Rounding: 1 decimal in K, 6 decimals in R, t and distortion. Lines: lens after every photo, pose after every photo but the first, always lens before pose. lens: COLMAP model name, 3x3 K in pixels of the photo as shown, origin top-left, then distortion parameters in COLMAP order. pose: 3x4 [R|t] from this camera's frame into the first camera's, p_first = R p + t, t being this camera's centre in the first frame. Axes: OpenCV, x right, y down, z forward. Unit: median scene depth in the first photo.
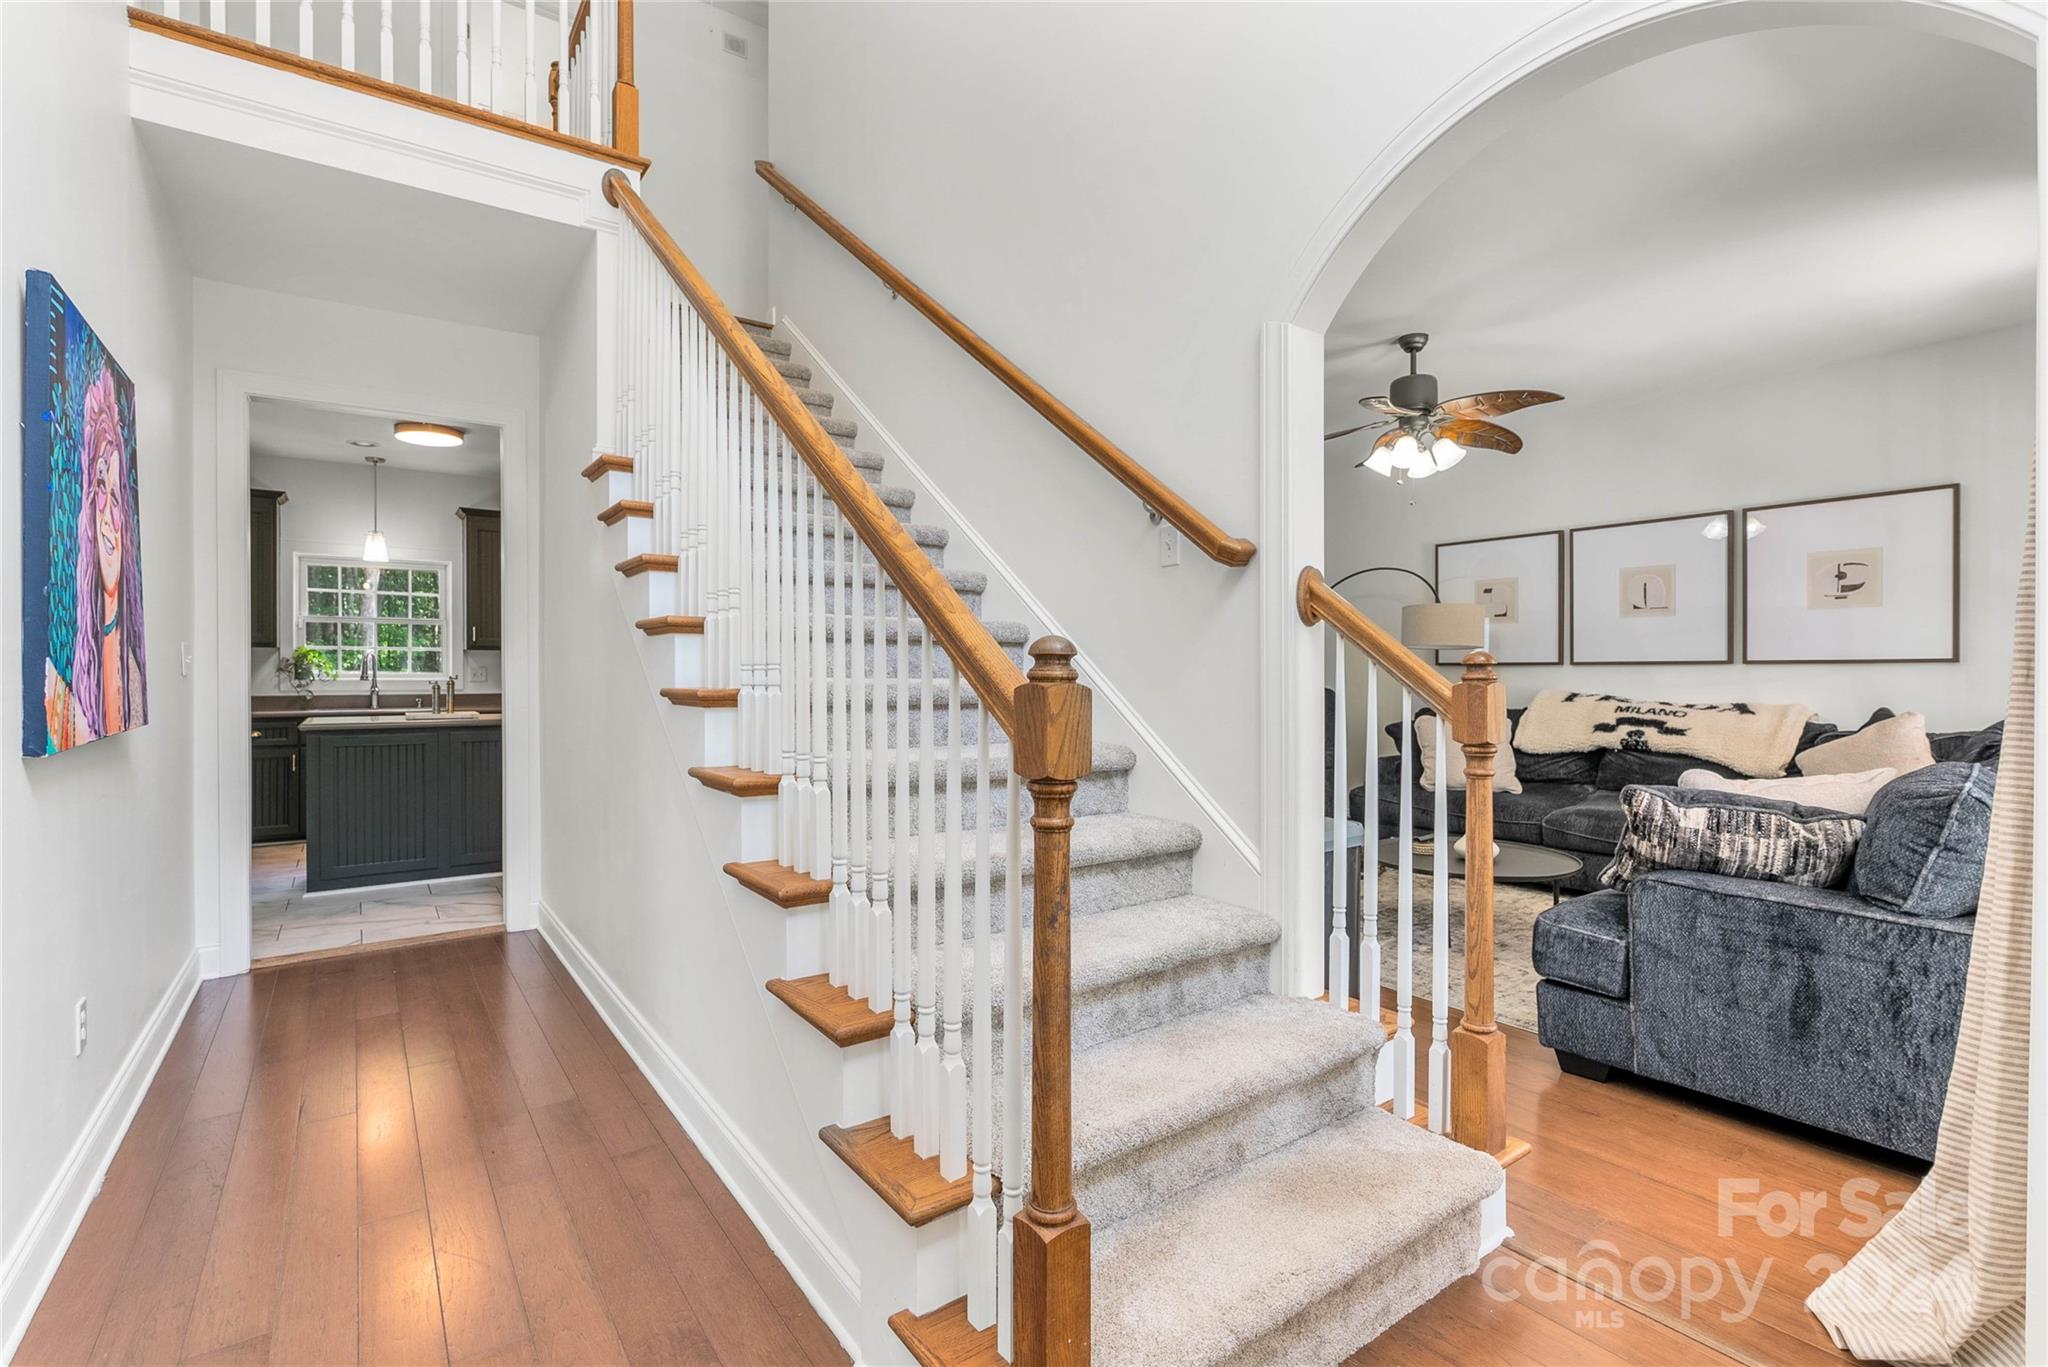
lens RADIAL K [[942.7, 0, 1022.6], [0, 942.7, 669.8], [0, 0, 1]] dist [-0.002443, -0.000114]
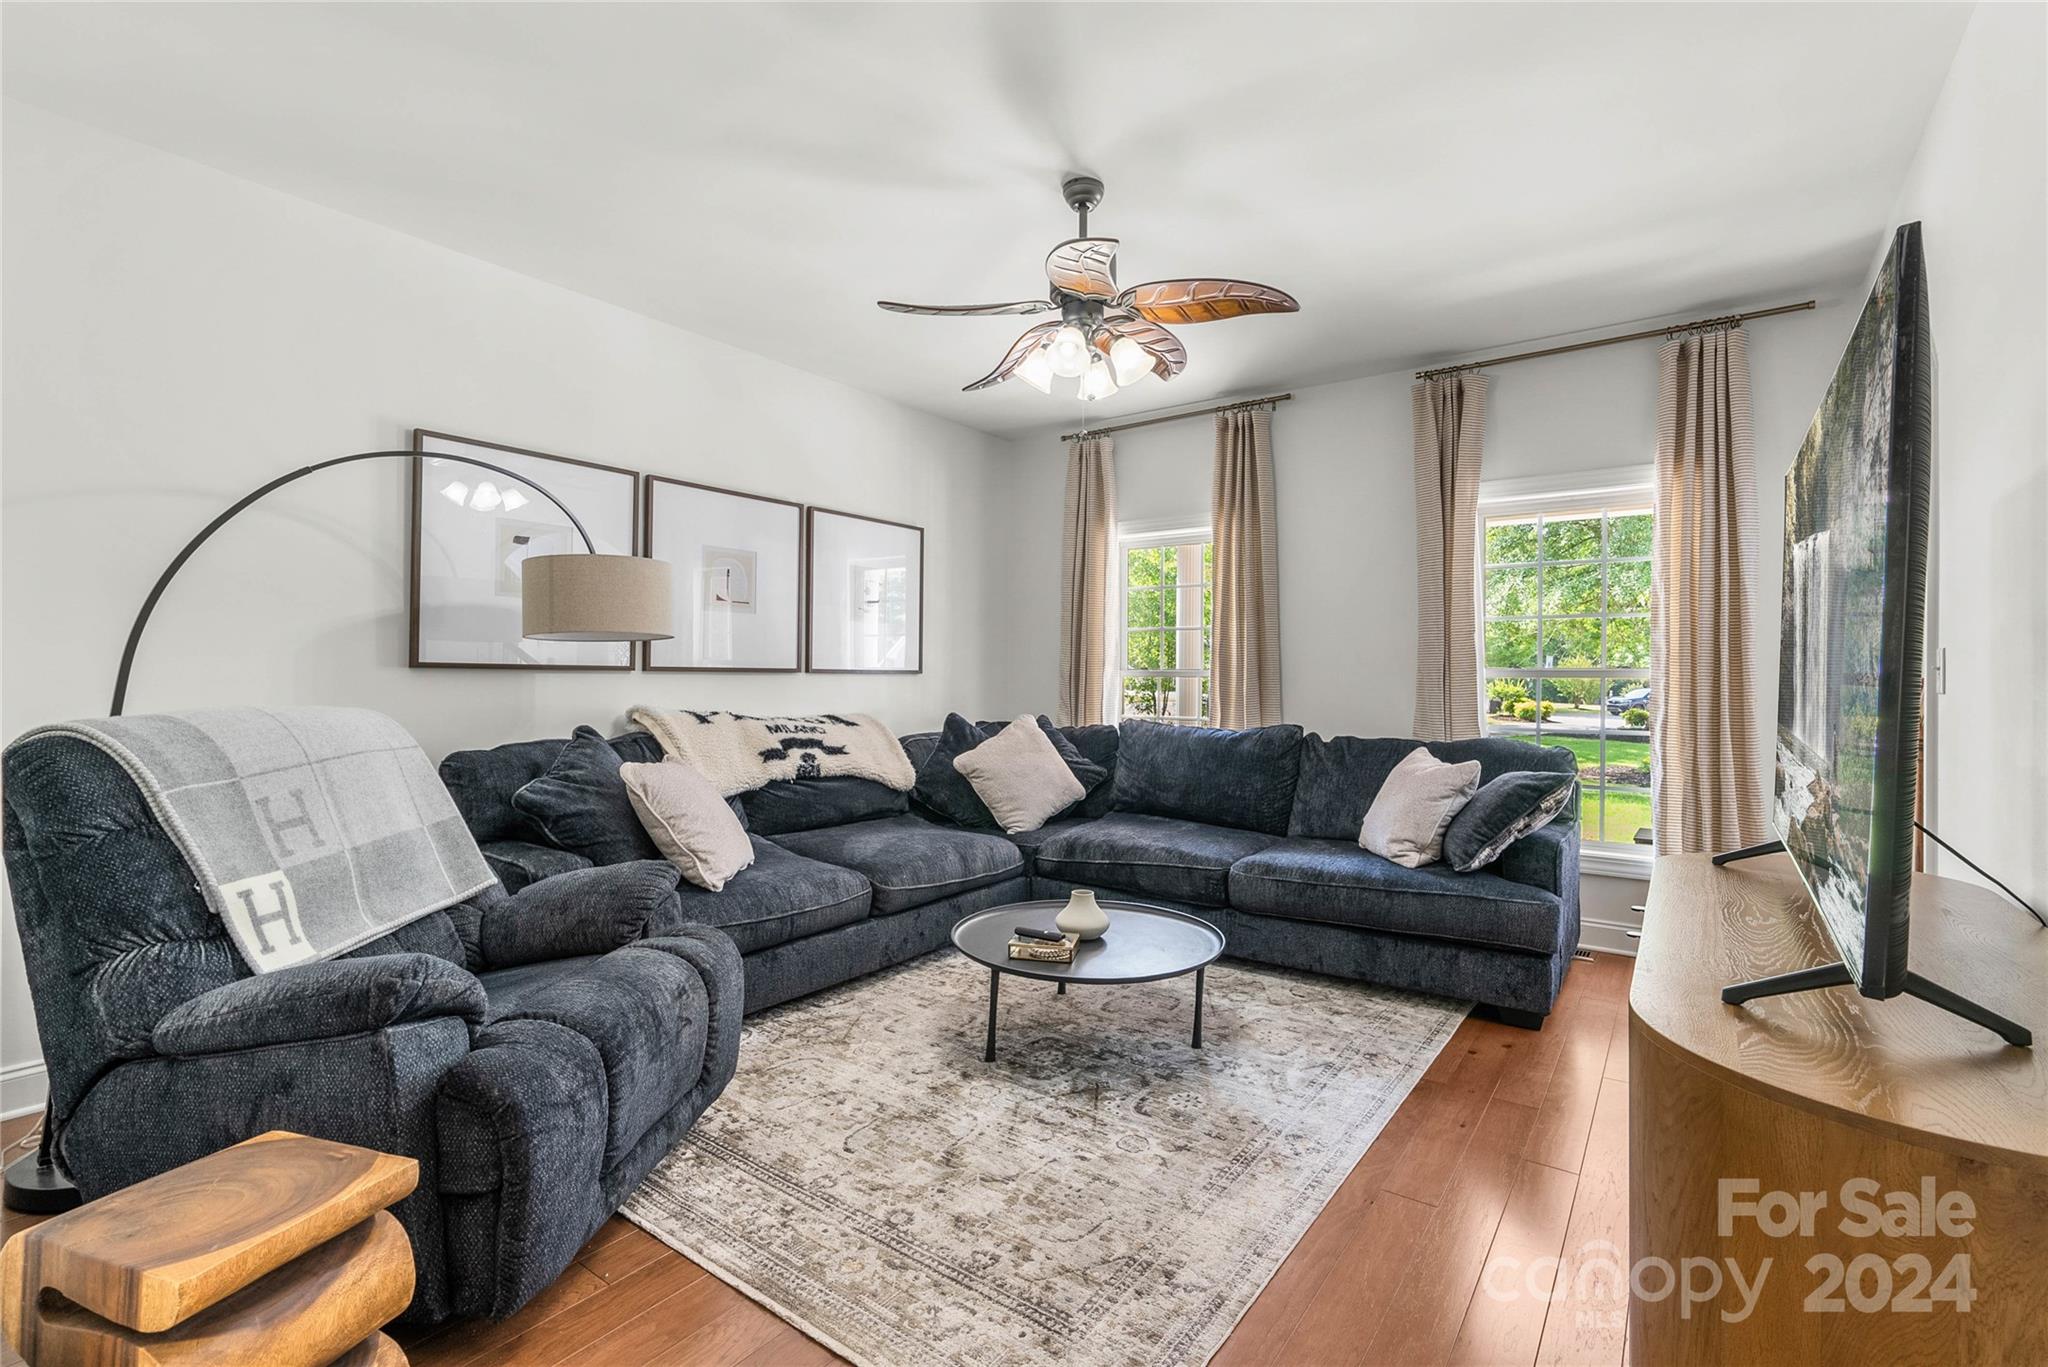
lens RADIAL K [[942.7, 0, 1022.6], [0, 942.7, 669.8], [0, 0, 1]] dist [-0.002443, -0.000114]
pose [[-0.315459, 0.007013, 0.948913, -0.180785], [-0.008893, 0.999907, -0.010347, -0.001339], [-0.948898, -0.011702, -0.315367, 1.077594]]
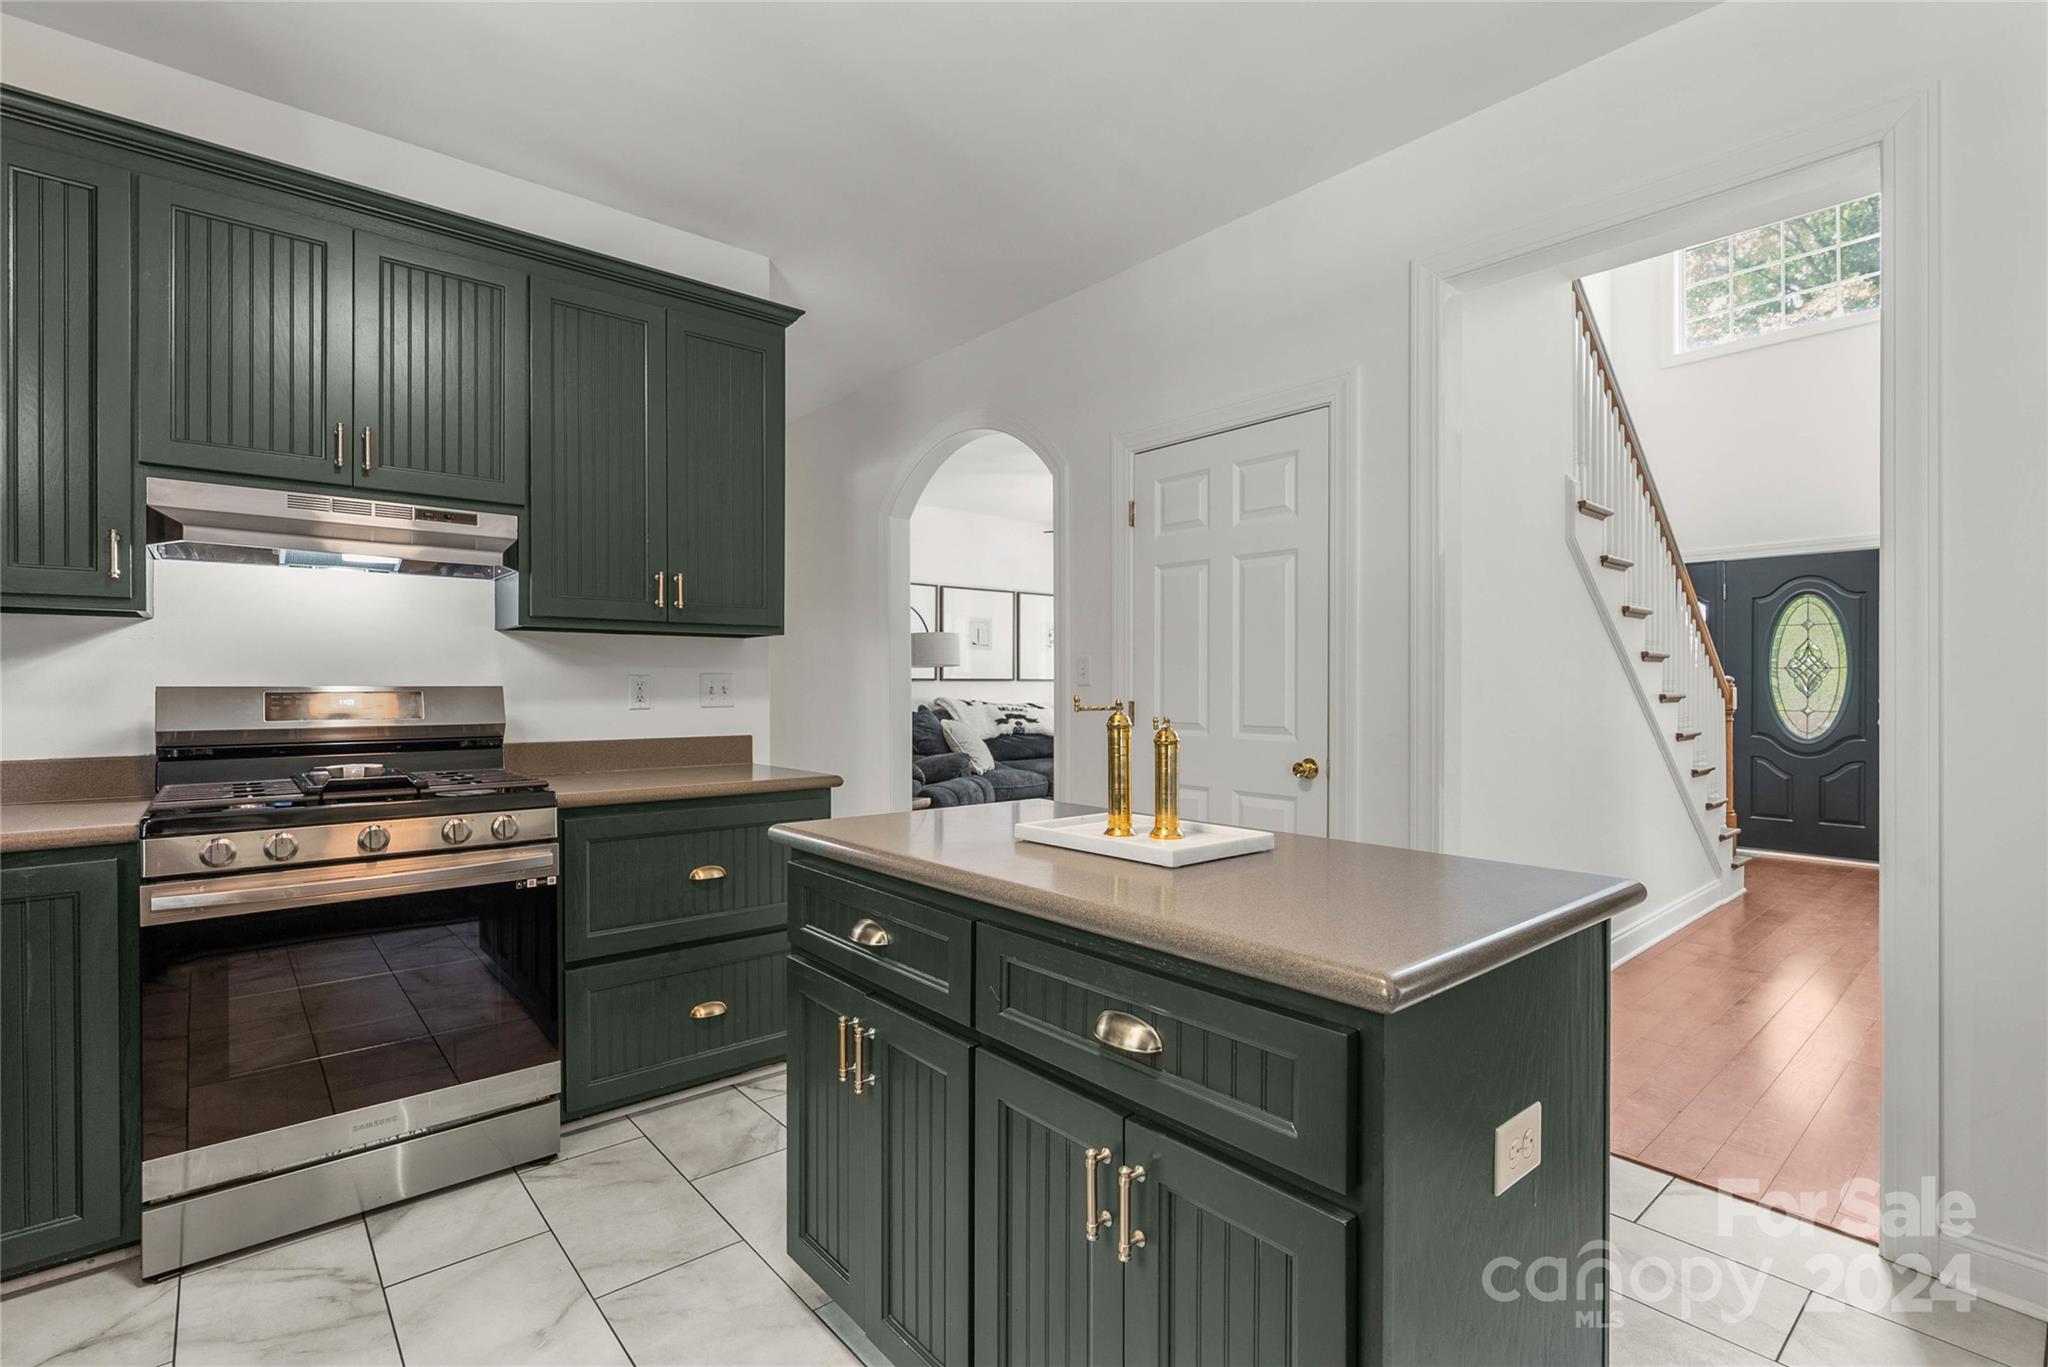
lens RADIAL K [[925.8, 0, 1029.0], [0, 925.8, 674.9], [0, 0, 1]] dist [-0.000123, 0.000480]
pose [[-0.106213, 0.012824, 0.994261, -0.935987], [-0.000034, 0.999917, -0.012901, 0.004616], [-0.994343, -0.001404, -0.106204, 1.147177]]
